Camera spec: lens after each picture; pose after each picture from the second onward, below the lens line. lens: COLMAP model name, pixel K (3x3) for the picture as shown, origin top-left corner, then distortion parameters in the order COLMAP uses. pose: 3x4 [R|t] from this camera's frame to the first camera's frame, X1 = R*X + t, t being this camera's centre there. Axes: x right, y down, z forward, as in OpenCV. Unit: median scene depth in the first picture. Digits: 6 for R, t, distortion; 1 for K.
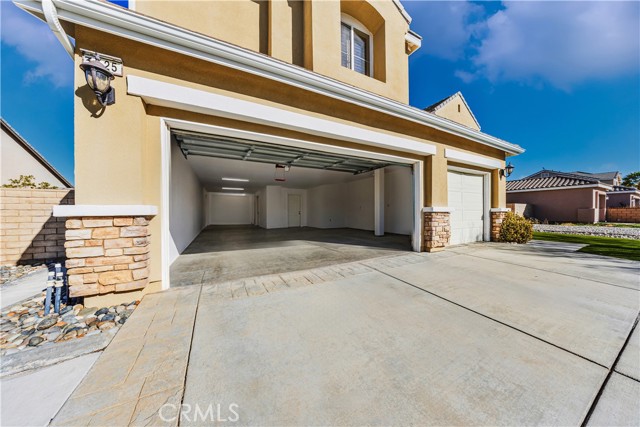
lens RADIAL K [[200.4, 0, 320.0], [0, 200.4, 213.5], [0, 0, 1]] dist [-0.019437, -0.000013]
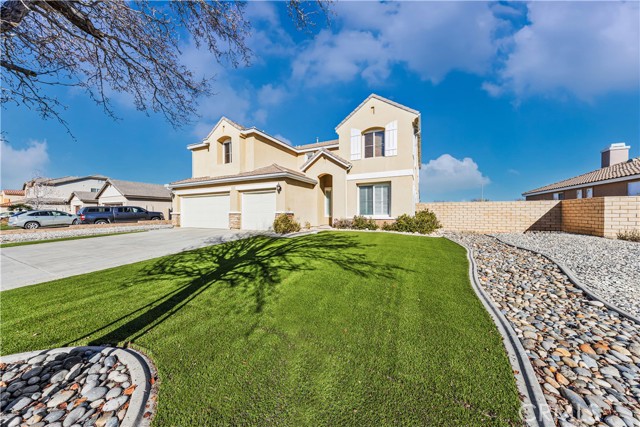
lens RADIAL K [[207.5, 0, 320.0], [0, 207.5, 213.5], [0, 0, 1]] dist [-0.000245, -0.000033]
pose [[0.598809, 0.006552, -0.800865, 3.040516], [-0.001907, 0.999975, 0.006755, -0.025004], [0.800889, -0.002518, 0.598807, 0.321567]]
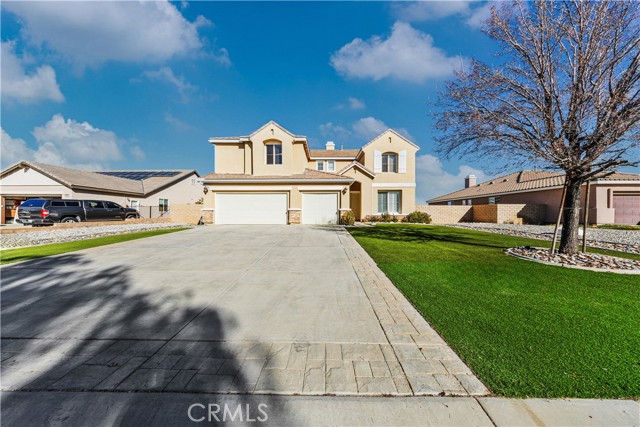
lens RADIAL K [[207.5, 0, 320.0], [0, 207.5, 213.5], [0, 0, 1]] dist [-0.000245, -0.000033]
pose [[0.881853, 0.005496, -0.471493, 2.117084], [-0.009209, 0.999942, -0.005567, 0.049816], [0.471435, 0.009252, 0.881852, -1.275530]]
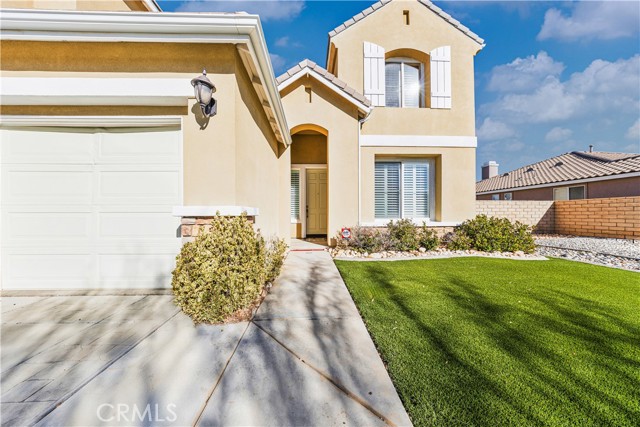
lens RADIAL K [[200.4, 0, 320.0], [0, 200.4, 213.5], [0, 0, 1]] dist [-0.019437, -0.000013]
pose [[0.908683, 0.004926, -0.417459, 1.550388], [-0.005585, 0.999984, -0.000356, -0.017369], [0.417450, 0.002655, 0.908696, 0.942483]]
